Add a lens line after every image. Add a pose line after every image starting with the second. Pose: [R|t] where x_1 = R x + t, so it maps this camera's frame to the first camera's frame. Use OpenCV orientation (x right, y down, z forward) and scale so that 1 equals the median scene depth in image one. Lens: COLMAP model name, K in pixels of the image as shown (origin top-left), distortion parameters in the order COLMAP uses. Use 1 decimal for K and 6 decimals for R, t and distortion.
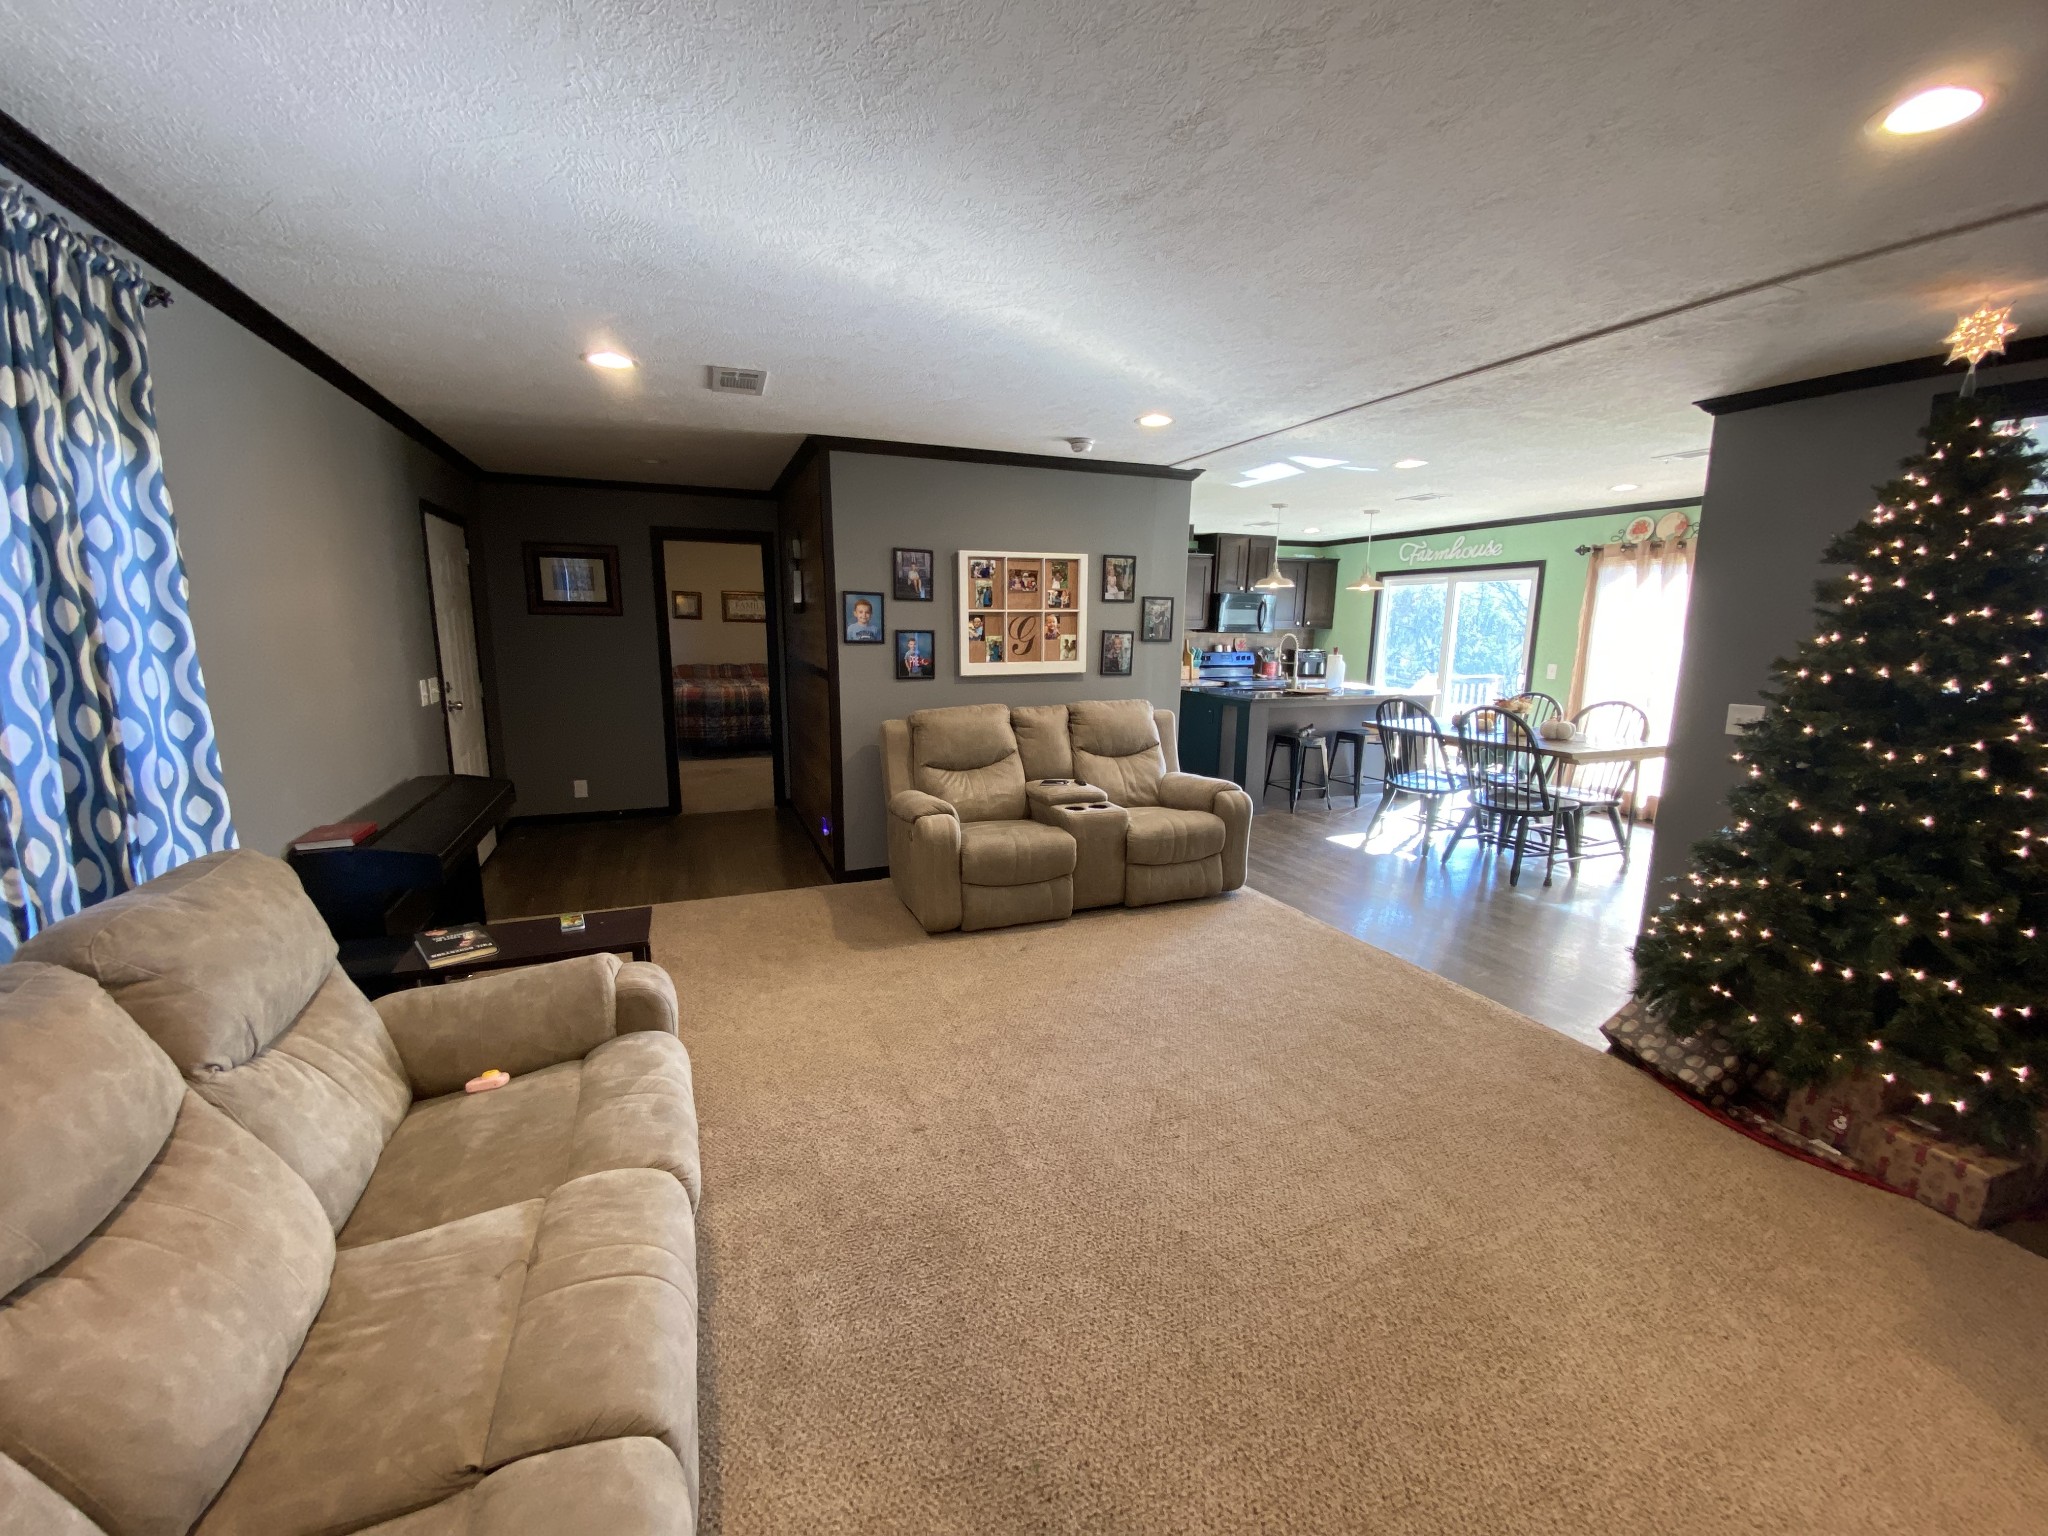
lens RADIAL K [[823.9, 0, 1018.6], [0, 823.9, 770.2], [0, 0, 1]] dist [0.044143, -0.031932]
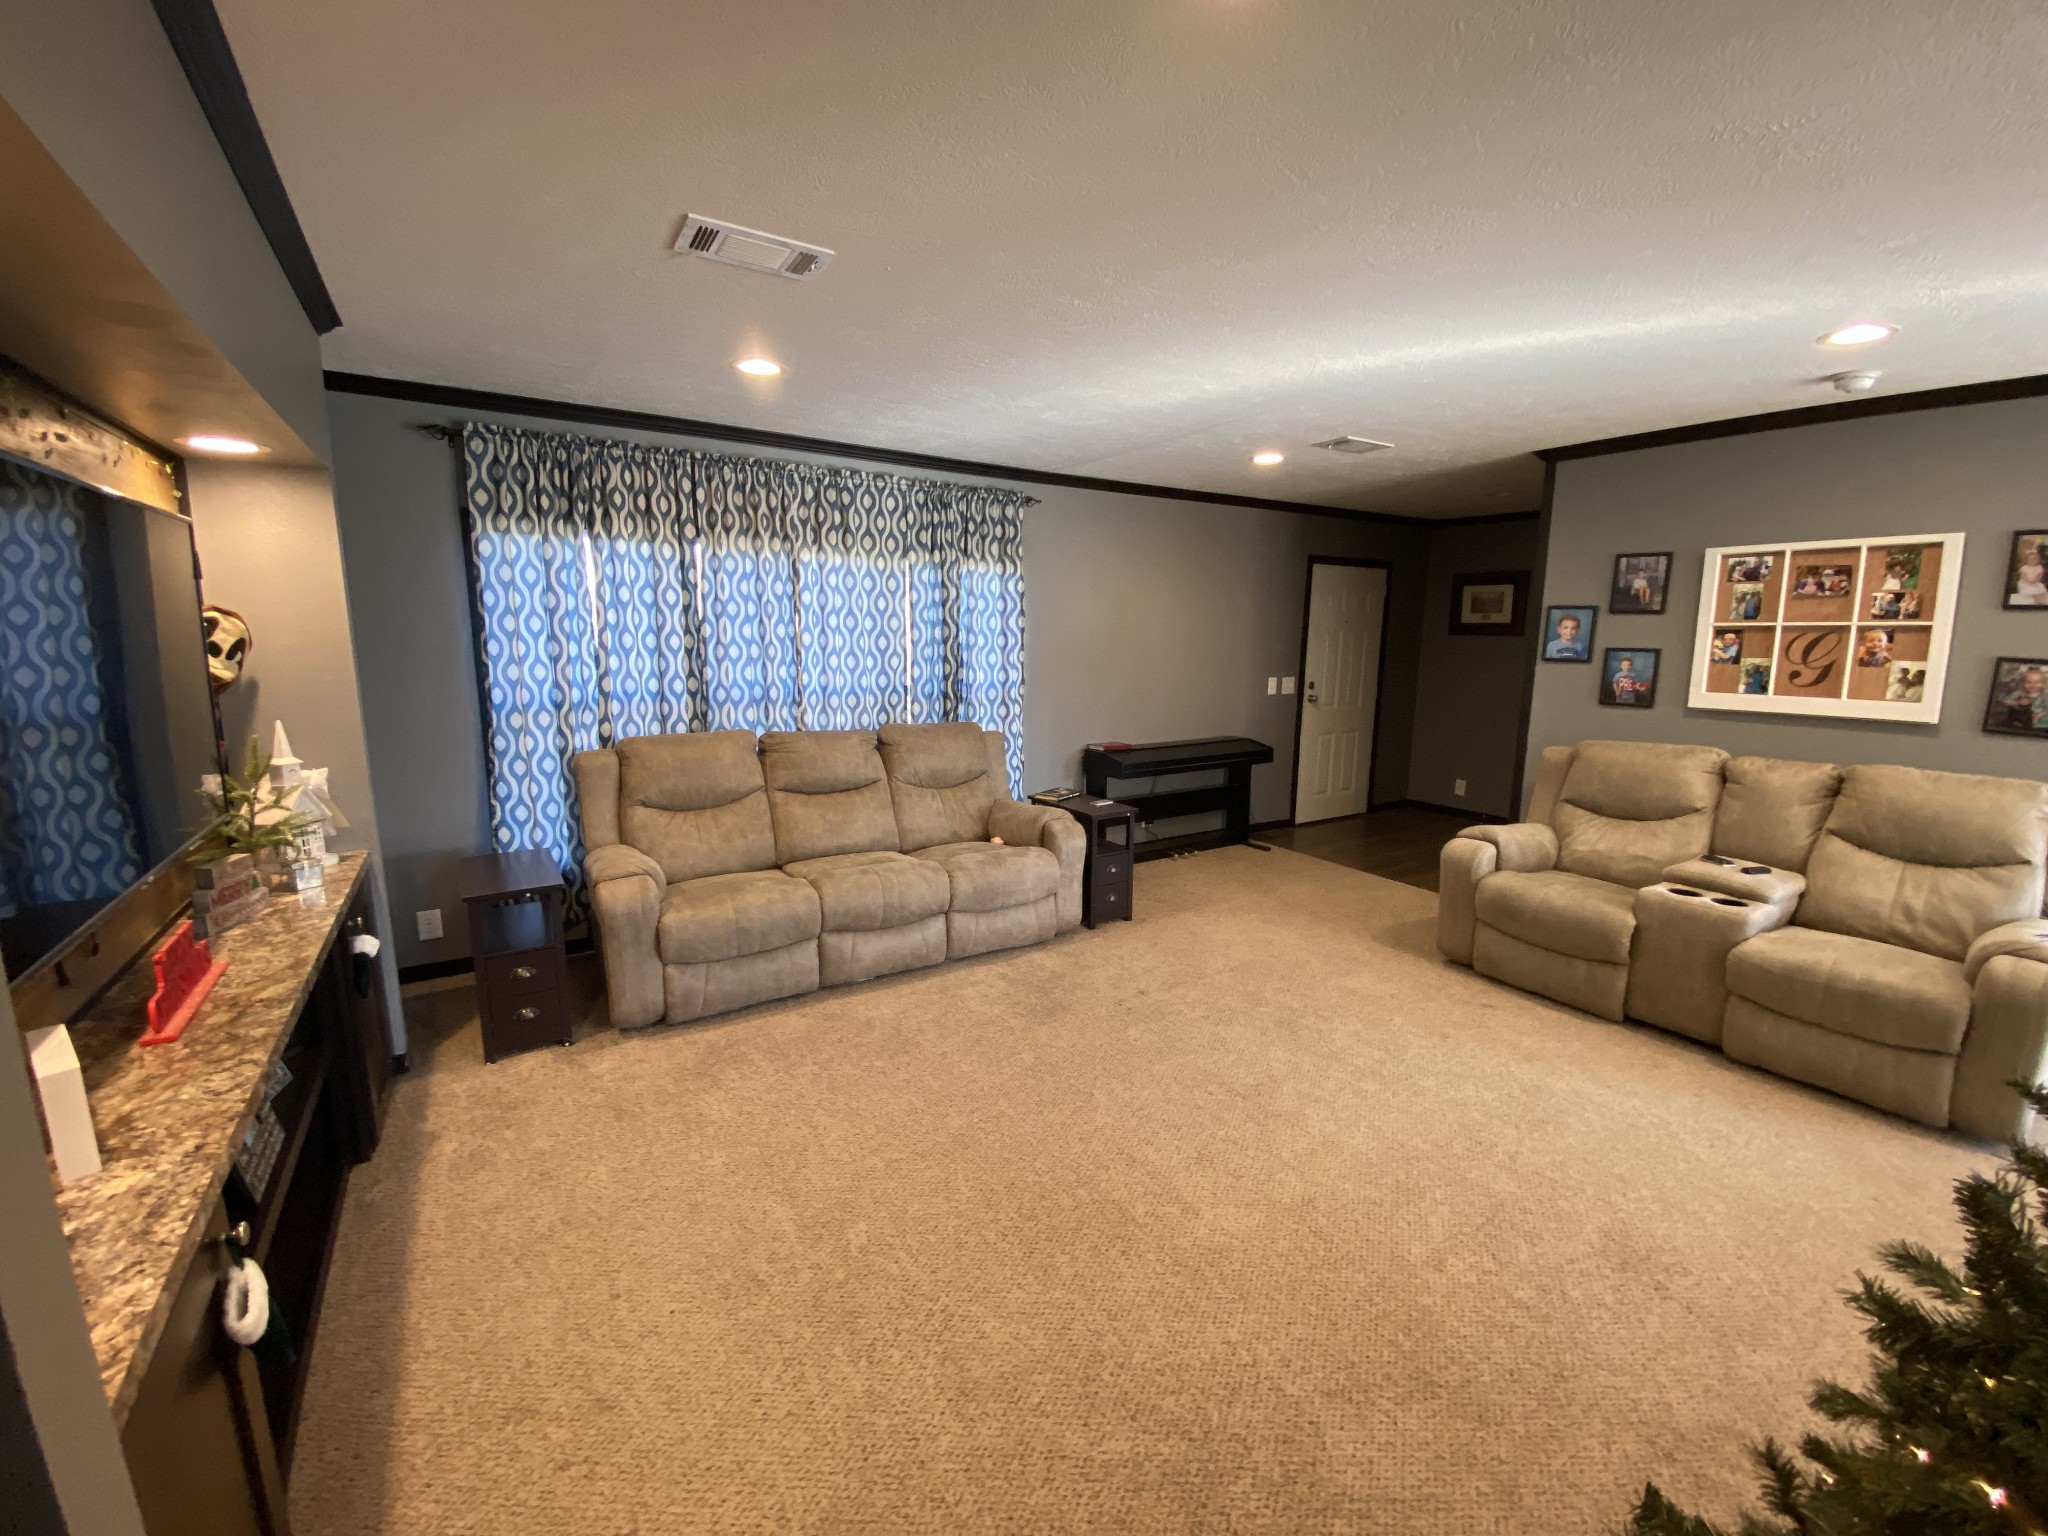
lens RADIAL K [[823.9, 0, 1018.6], [0, 823.9, 770.2], [0, 0, 1]] dist [0.044143, -0.031932]
pose [[0.186300, 0.155671, -0.970082, 0.587252], [-0.183979, 0.975430, 0.121196, -0.035311], [0.965114, 0.155896, 0.210362, 0.227351]]
